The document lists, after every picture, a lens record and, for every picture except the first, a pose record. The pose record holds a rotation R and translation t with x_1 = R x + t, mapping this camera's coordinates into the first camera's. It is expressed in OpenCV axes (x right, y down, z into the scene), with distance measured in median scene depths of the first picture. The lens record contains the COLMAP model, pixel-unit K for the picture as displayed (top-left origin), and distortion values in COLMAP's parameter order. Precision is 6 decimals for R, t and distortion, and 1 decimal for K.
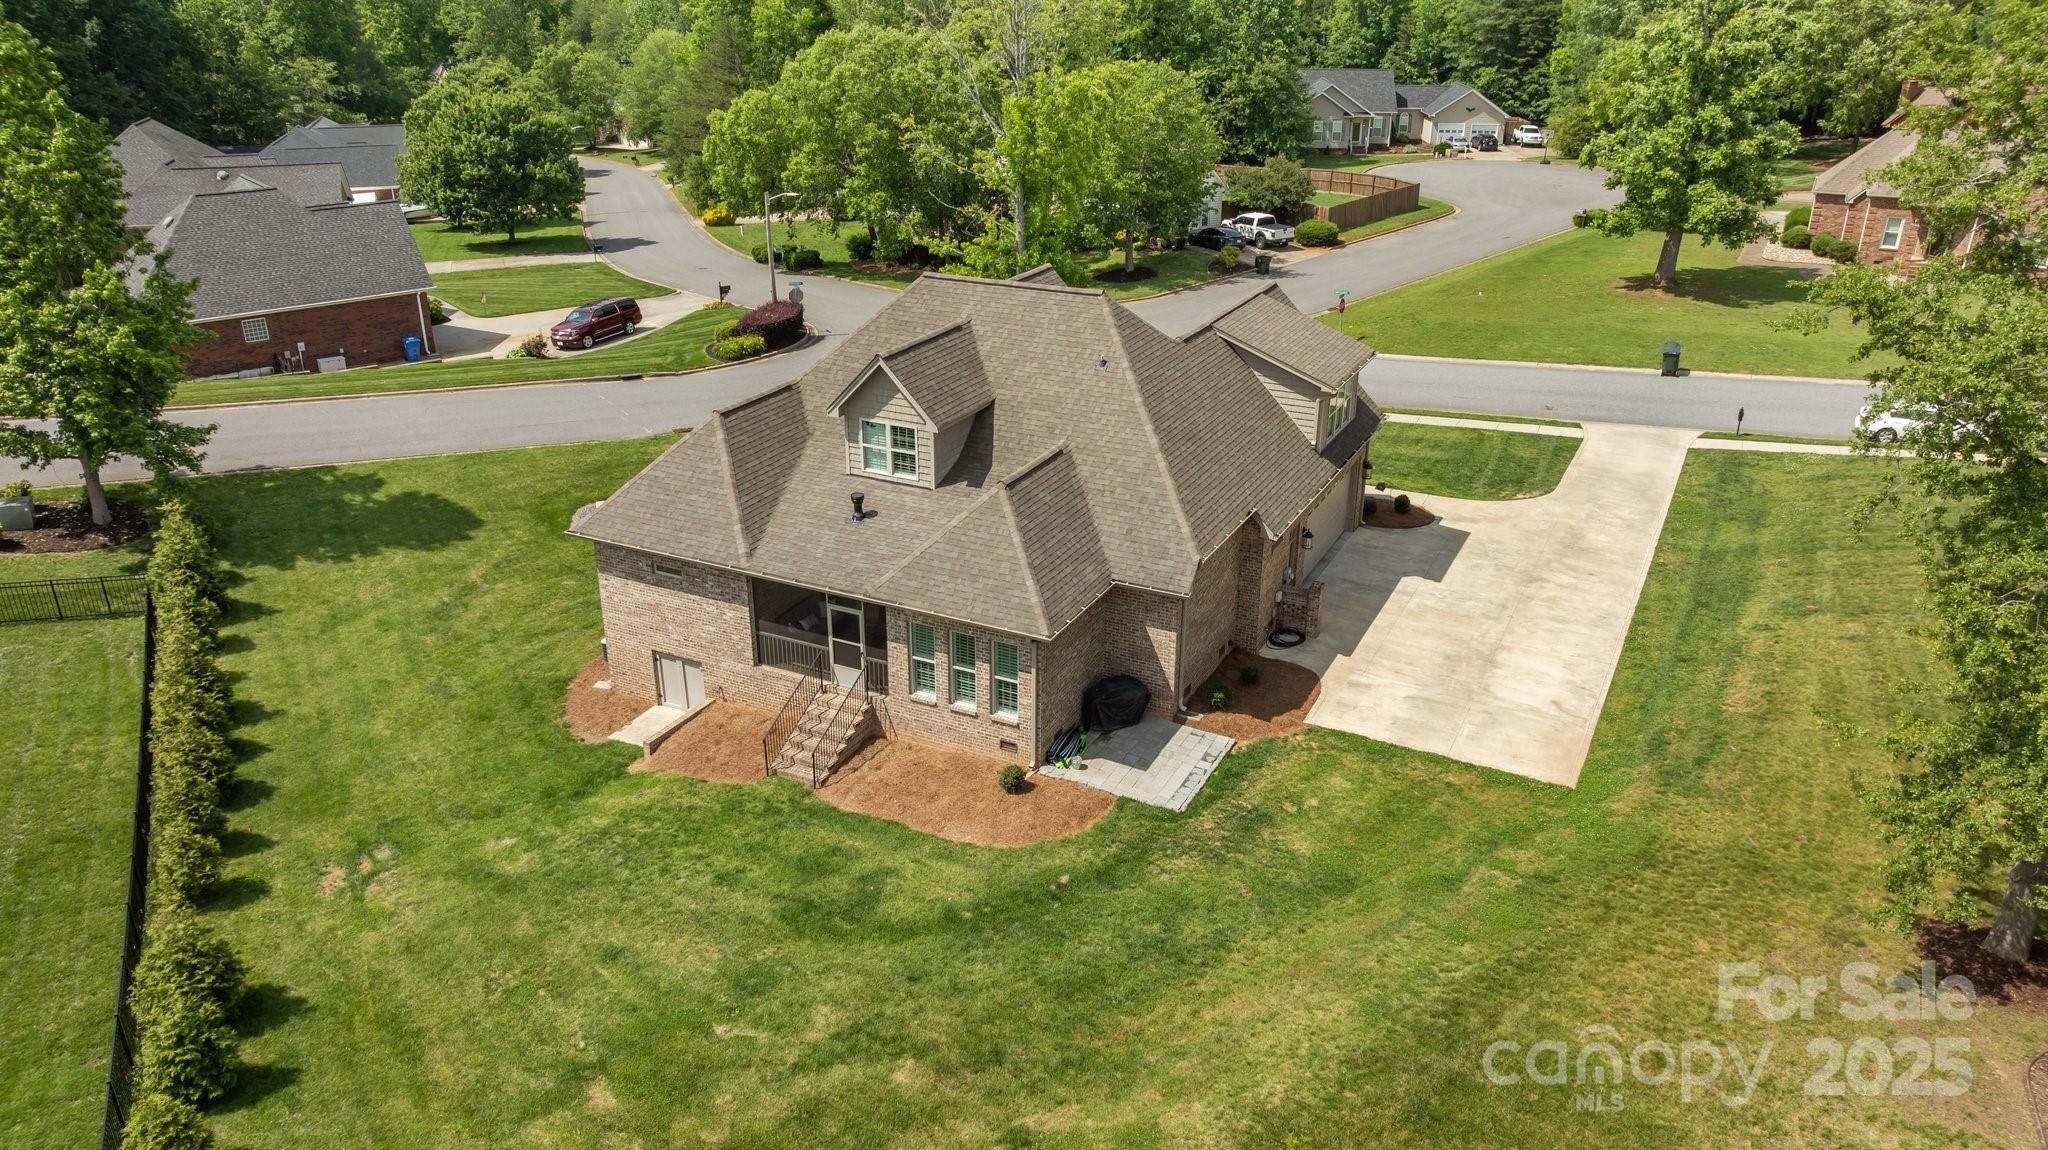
lens RADIAL K [[1446.5, 0, 1024.0], [0, 1446.5, 575.0], [0, 0, 1]] dist [-0.020094, -0.002827]
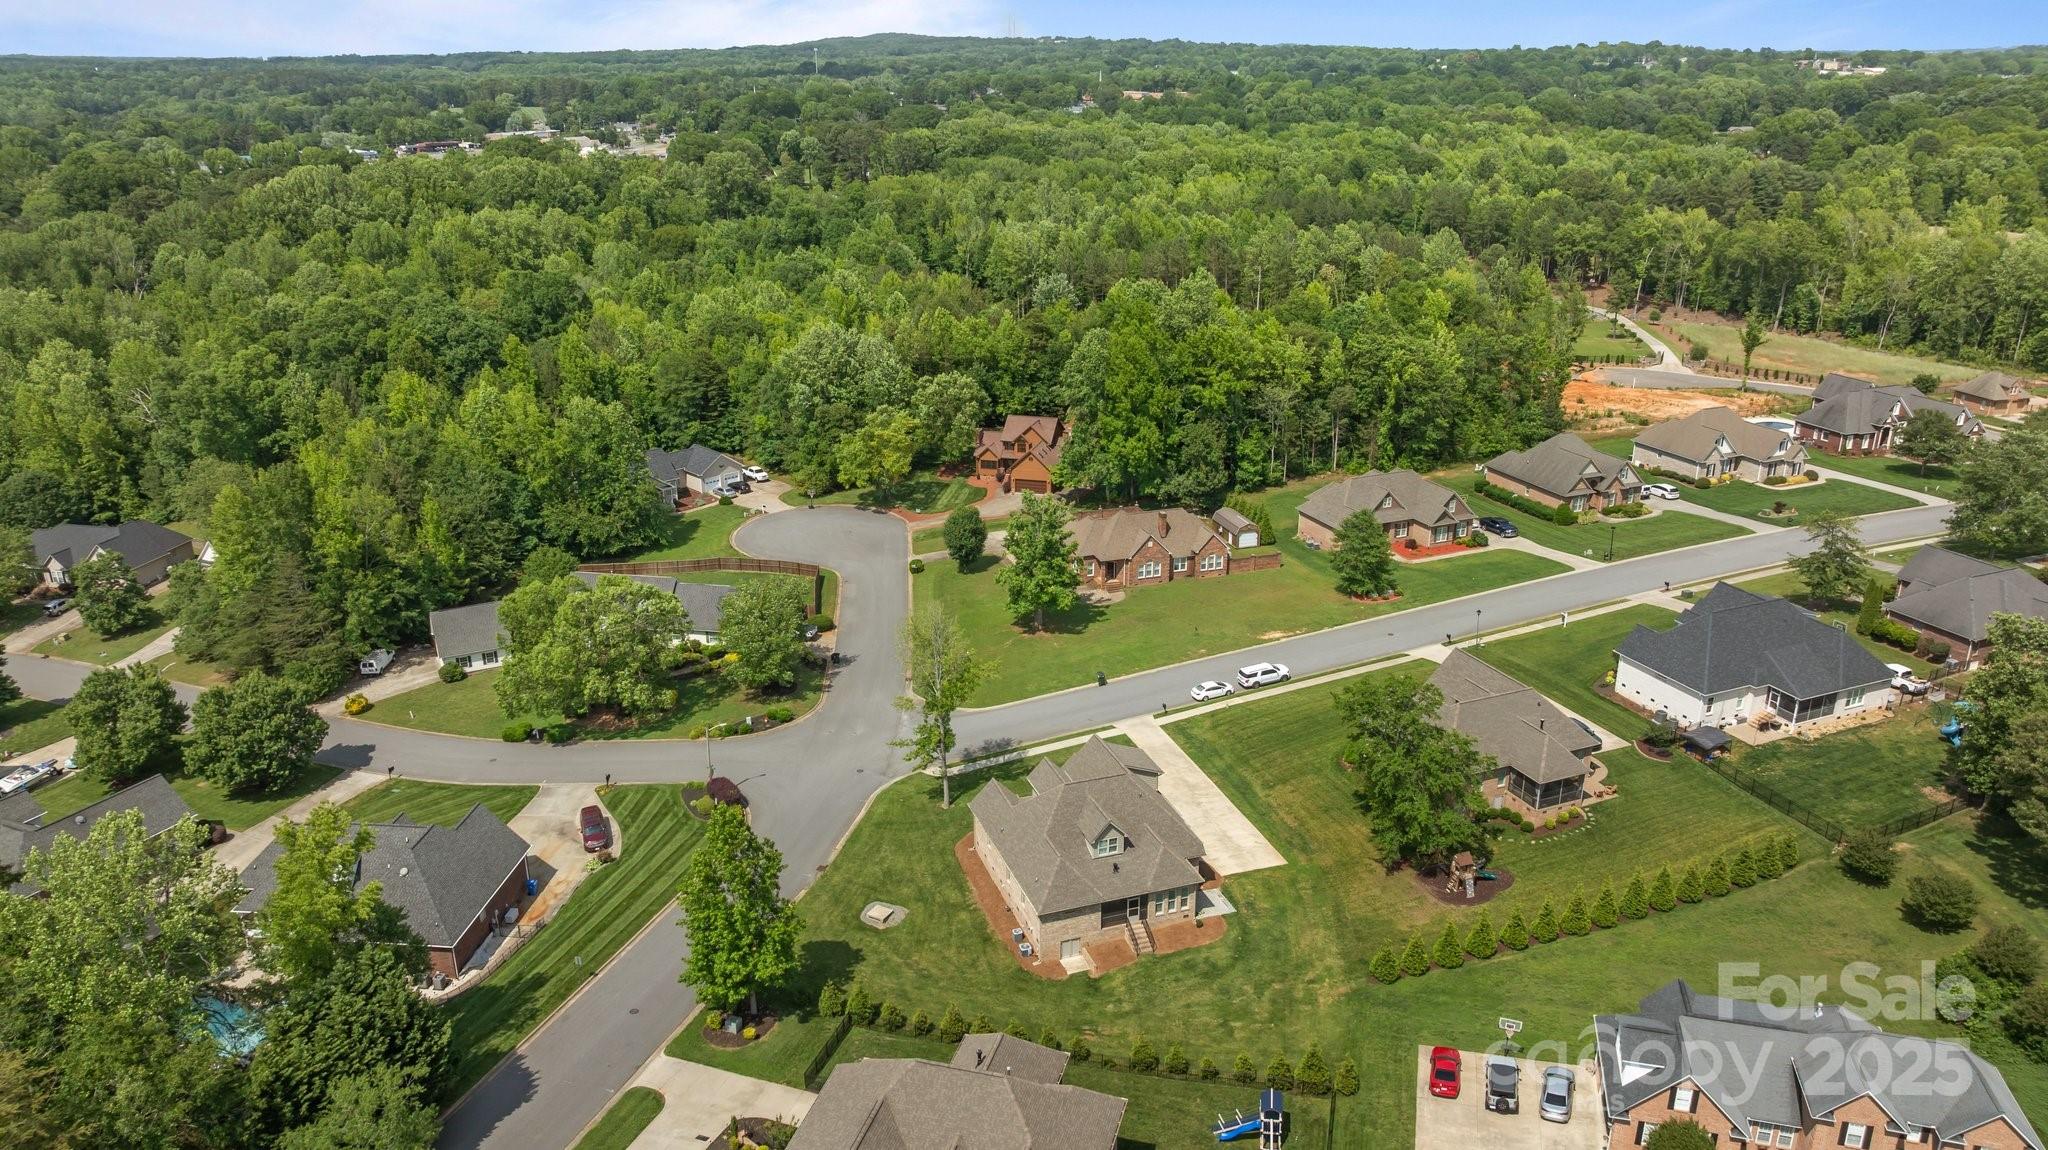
lens RADIAL K [[1446.5, 0, 1024.0], [0, 1446.5, 575.0], [0, 0, 1]] dist [-0.020094, -0.002827]
pose [[0.692793, -0.255116, 0.674503, -2.176875], [0.293550, 0.954099, 0.059357, -0.886339], [-0.658685, 0.156878, 0.735882, -1.269723]]
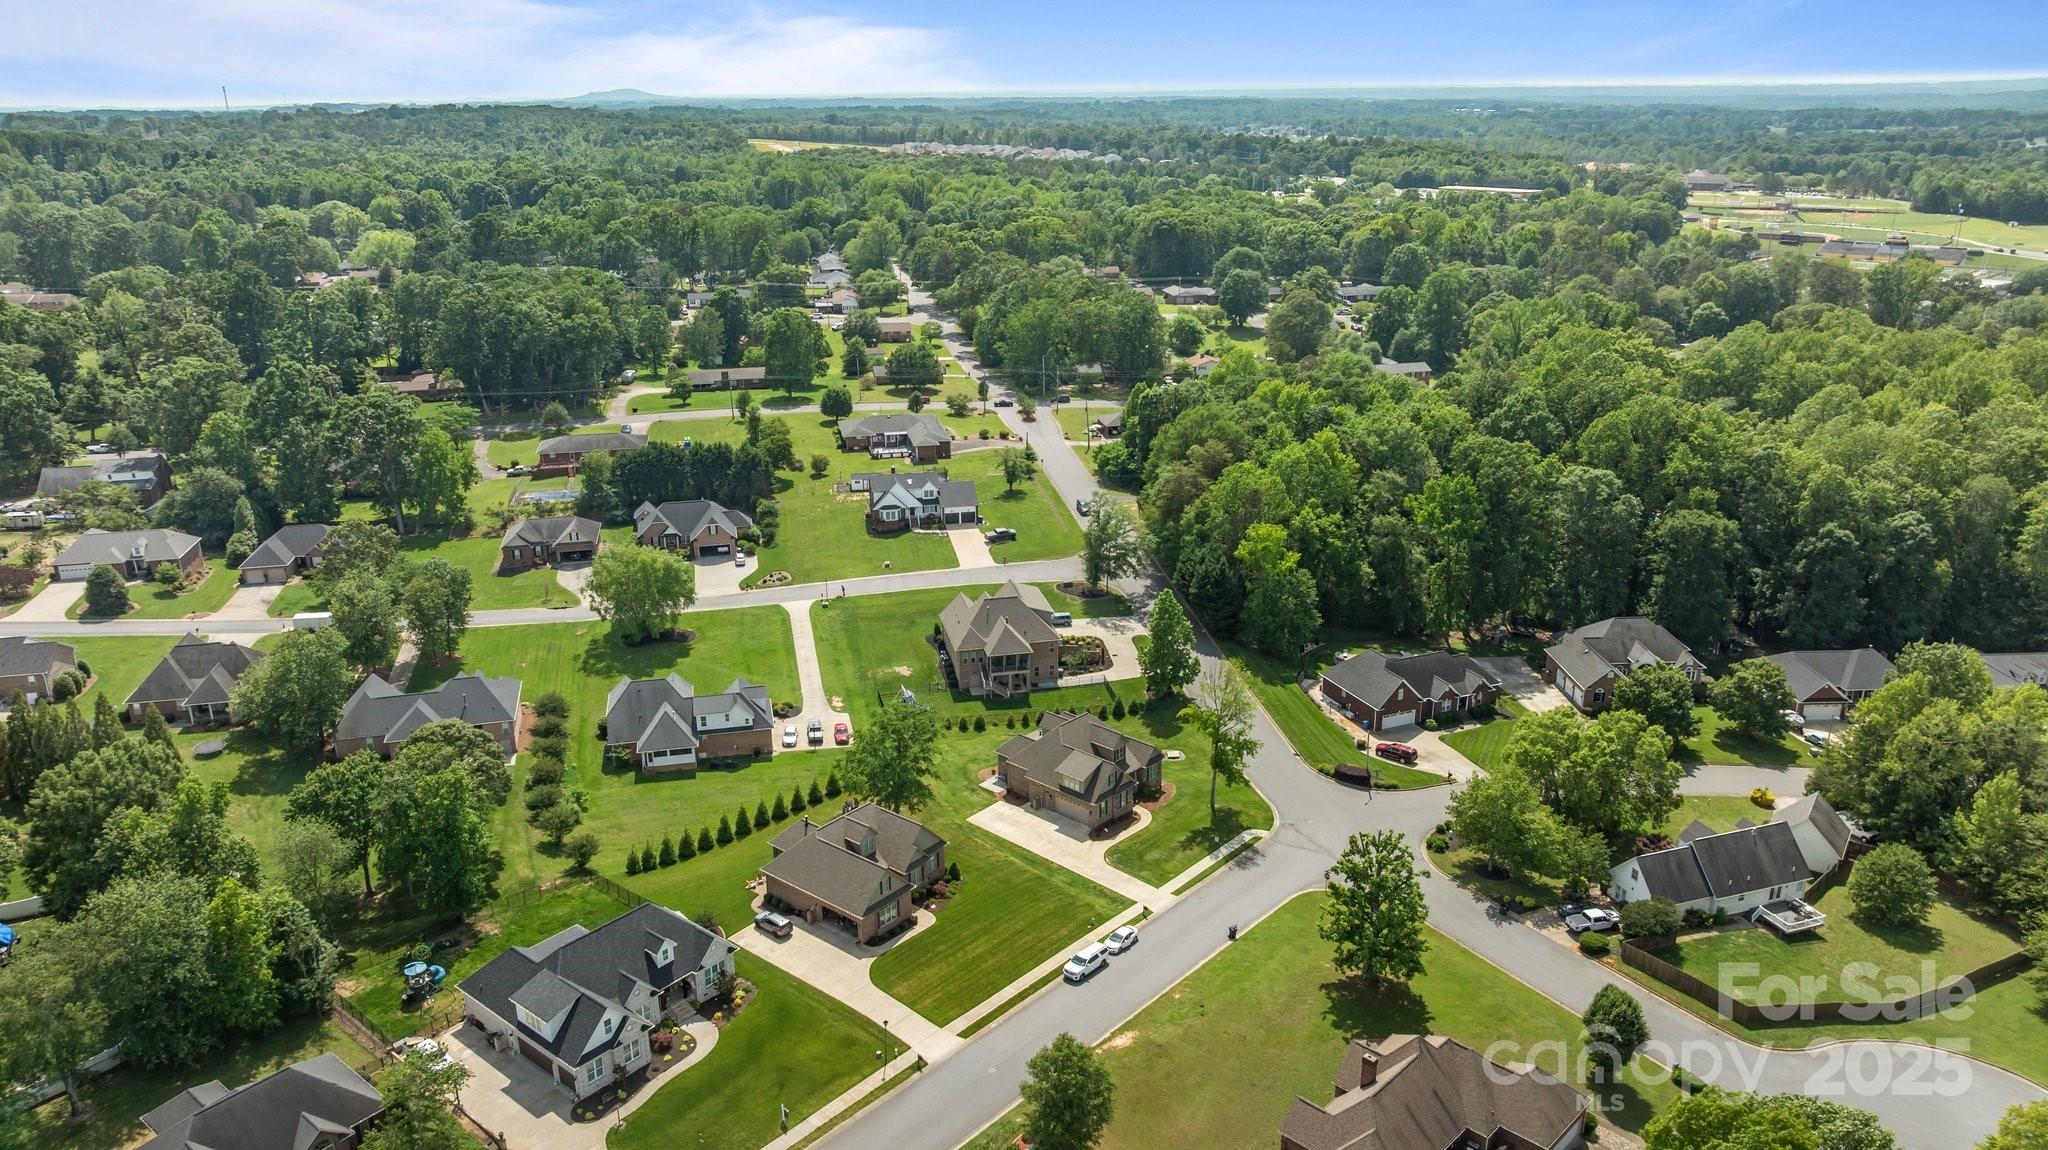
lens RADIAL K [[1446.5, 0, 1024.0], [0, 1446.5, 575.0], [0, 0, 1]] dist [-0.020094, -0.002827]
pose [[-0.280753, 0.288881, -0.915274, 4.580476], [-0.376621, 0.843982, 0.381905, -2.536485], [0.882799, 0.451932, -0.128152, 1.337908]]
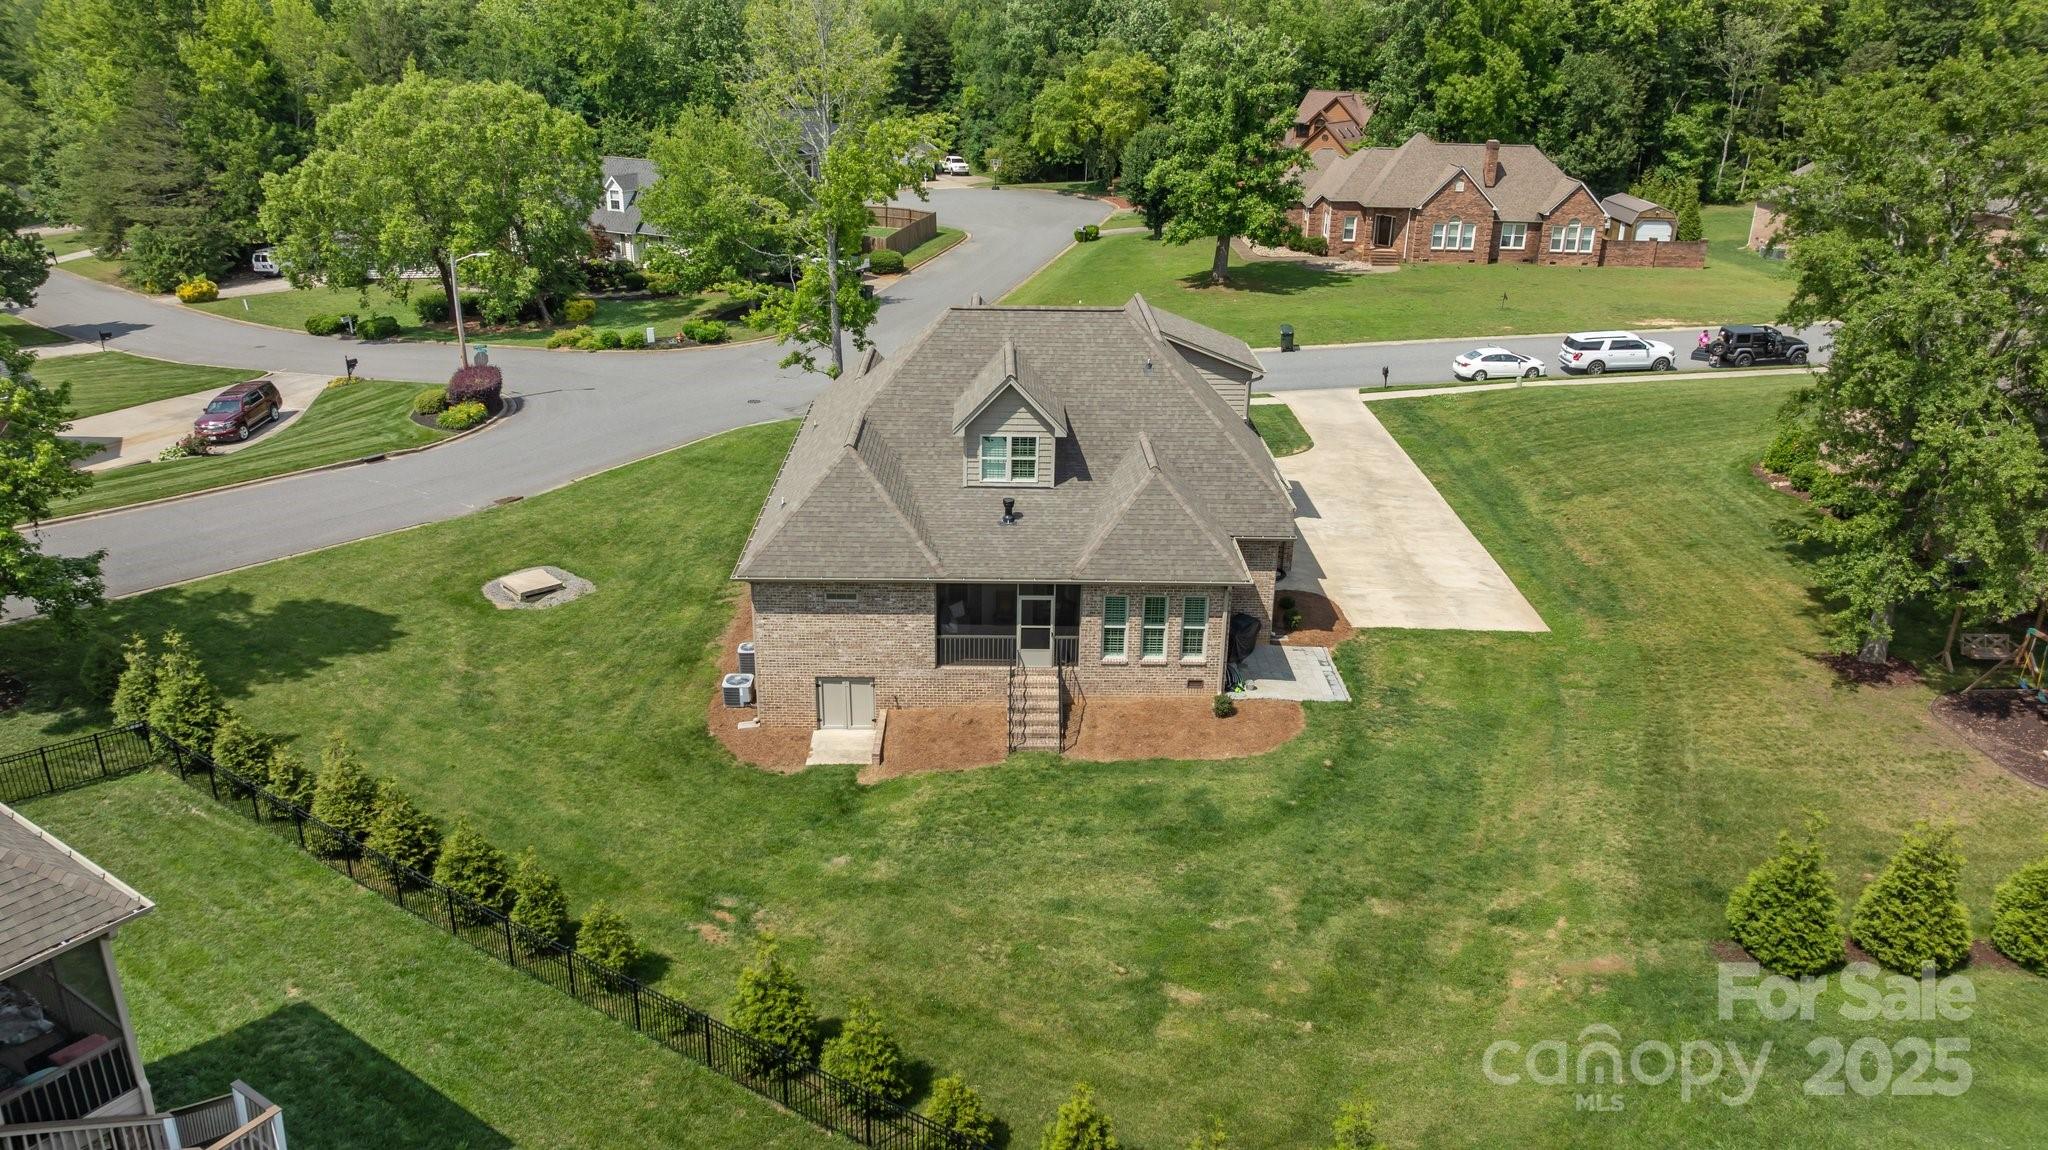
lens RADIAL K [[1446.5, 0, 1024.0], [0, 1446.5, 575.0], [0, 0, 1]] dist [-0.020094, -0.002827]
pose [[0.884471, -0.160626, 0.438077, -0.596158], [0.170633, 0.985193, 0.016726, -0.013799], [-0.434276, 0.059957, 0.898782, -0.021137]]
